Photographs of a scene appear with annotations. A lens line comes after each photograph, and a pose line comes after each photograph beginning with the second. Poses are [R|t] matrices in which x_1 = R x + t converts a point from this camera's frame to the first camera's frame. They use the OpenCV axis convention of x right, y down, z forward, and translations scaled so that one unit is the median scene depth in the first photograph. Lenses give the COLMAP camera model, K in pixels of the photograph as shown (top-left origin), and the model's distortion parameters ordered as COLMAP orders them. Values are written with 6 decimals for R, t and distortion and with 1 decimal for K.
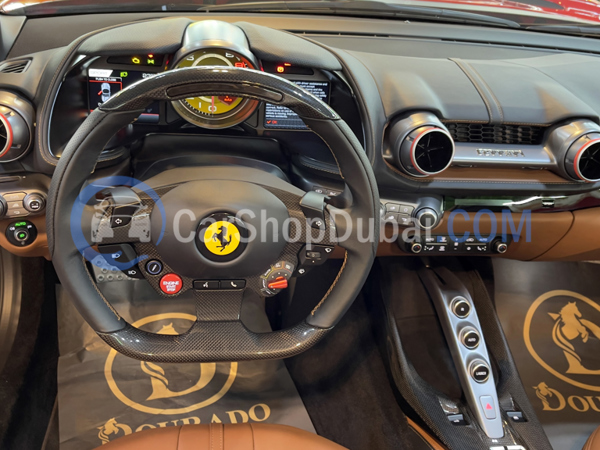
lens RADIAL K [[609.4, 0, 298.8], [0, 609.4, 223.7], [0, 0, 1]] dist [0.053869, -0.081523]
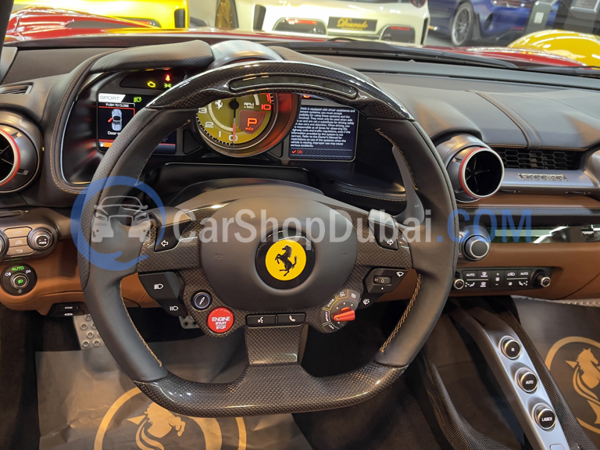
lens RADIAL K [[609.4, 0, 298.8], [0, 609.4, 223.7], [0, 0, 1]] dist [0.053869, -0.081523]
pose [[0.995498, -0.029367, 0.090117, -0.132203], [0.040517, 0.991392, -0.124503, 0.057625], [-0.085684, 0.127594, 0.988118, 0.109168]]
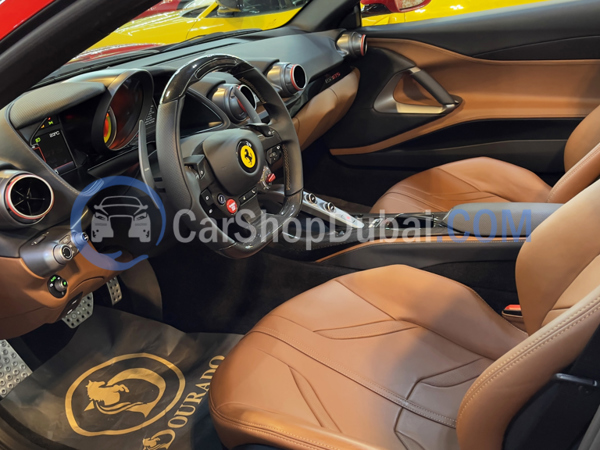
lens RADIAL K [[609.4, 0, 298.8], [0, 609.4, 223.7], [0, 0, 1]] dist [0.053869, -0.081523]
pose [[0.554964, -0.475758, 0.682400, -0.879547], [0.570905, 0.814461, 0.103538, 0.055550], [-0.605047, 0.332126, 0.723609, -0.122958]]
